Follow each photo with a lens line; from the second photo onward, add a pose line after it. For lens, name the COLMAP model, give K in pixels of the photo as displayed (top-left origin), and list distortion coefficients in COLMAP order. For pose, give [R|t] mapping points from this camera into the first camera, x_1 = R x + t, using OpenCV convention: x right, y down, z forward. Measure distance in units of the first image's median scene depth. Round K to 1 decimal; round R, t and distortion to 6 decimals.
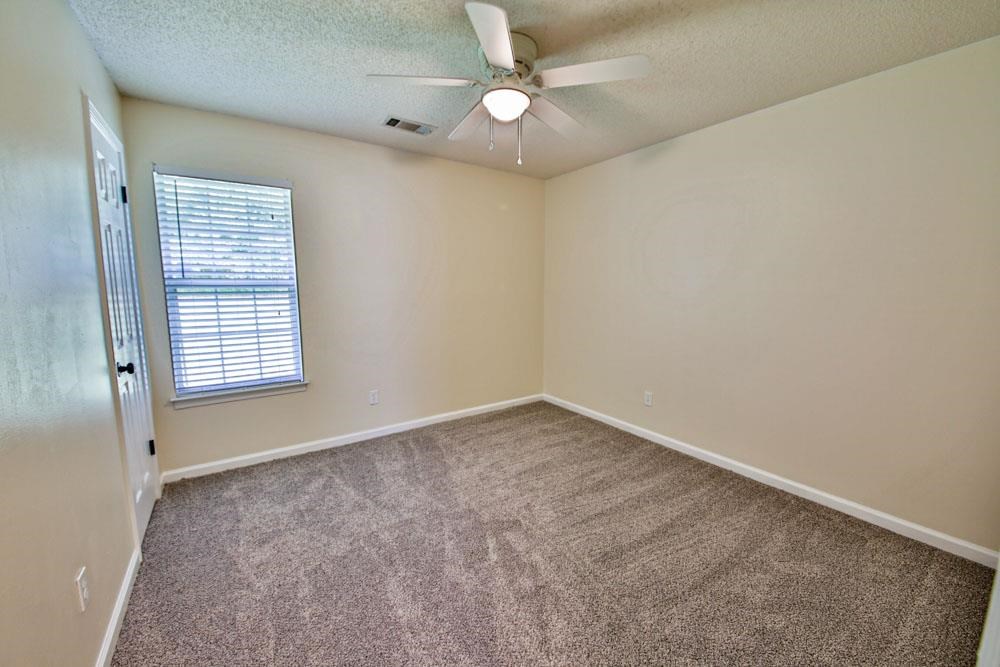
lens RADIAL K [[381.4, 0, 507.1], [0, 381.4, 323.9], [0, 0, 1]] dist [-0.002563, -0.002350]
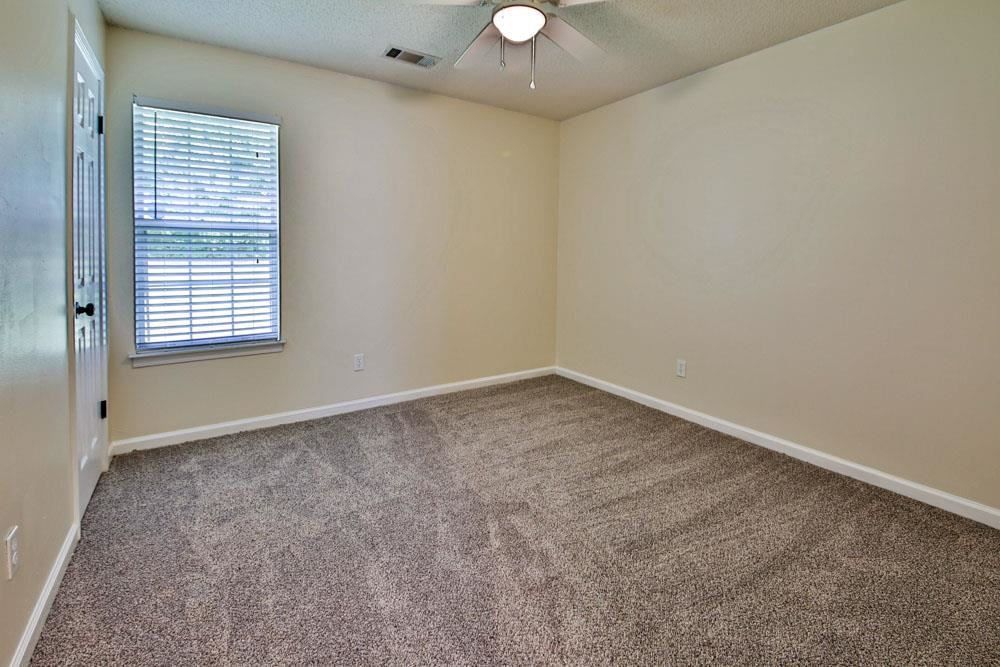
lens RADIAL K [[452.0, 0, 494.7], [0, 452.0, 340.5], [0, 0, 1]] dist [-0.000739, -0.002731]
pose [[0.999475, 0.015411, -0.028514, -0.015926], [-0.017808, 0.996153, -0.085806, 0.252508], [0.027082, 0.086269, 0.995904, -0.015799]]
